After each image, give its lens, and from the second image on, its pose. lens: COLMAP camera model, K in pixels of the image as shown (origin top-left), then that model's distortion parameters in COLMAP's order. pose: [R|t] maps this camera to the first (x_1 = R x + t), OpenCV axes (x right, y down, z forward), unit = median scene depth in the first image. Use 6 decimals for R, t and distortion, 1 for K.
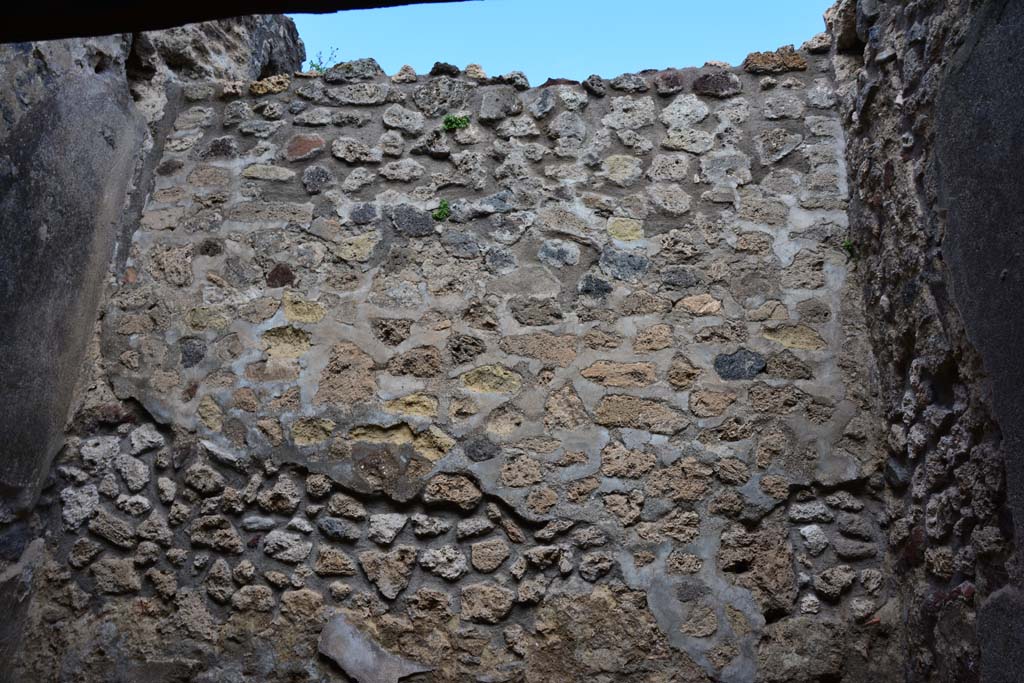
lens RADIAL K [[791.8, 0, 512.3], [0, 791.8, 335.7], [0, 0, 1]] dist [-0.136811, 0.080446]
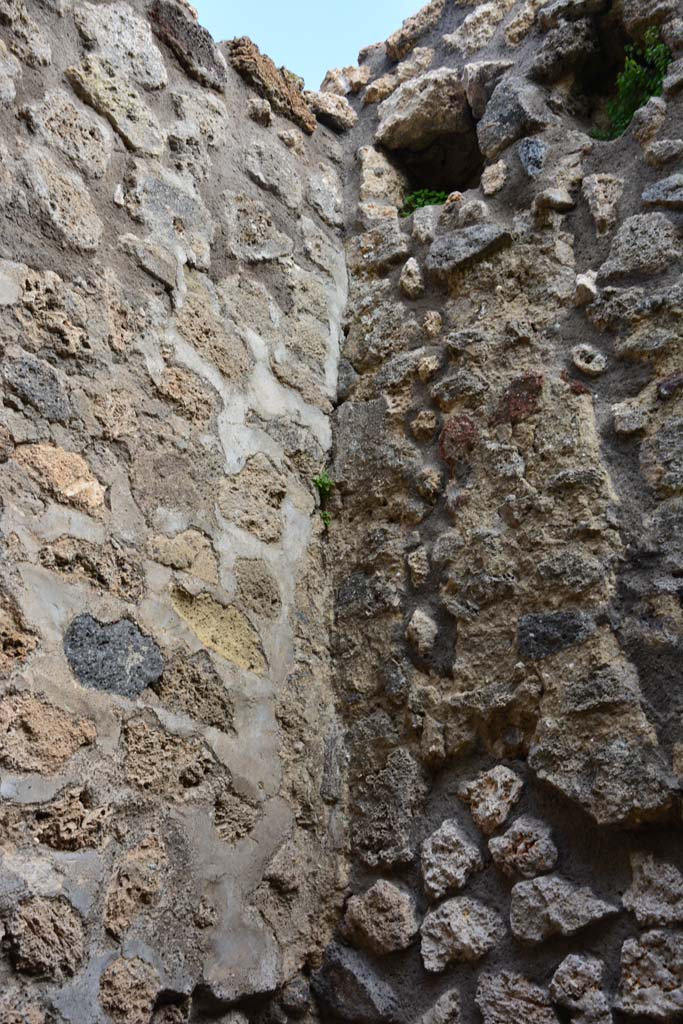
lens RADIAL K [[1118.2, 0, 315.9], [0, 1118.2, 505.2], [0, 0, 1]] dist [0.044901, 0.000000]
pose [[0.519881, 0.365996, 0.771862, -0.121988], [-0.308230, 0.923068, -0.230088, 0.063826], [-0.796692, -0.118292, 0.592696, 0.558234]]
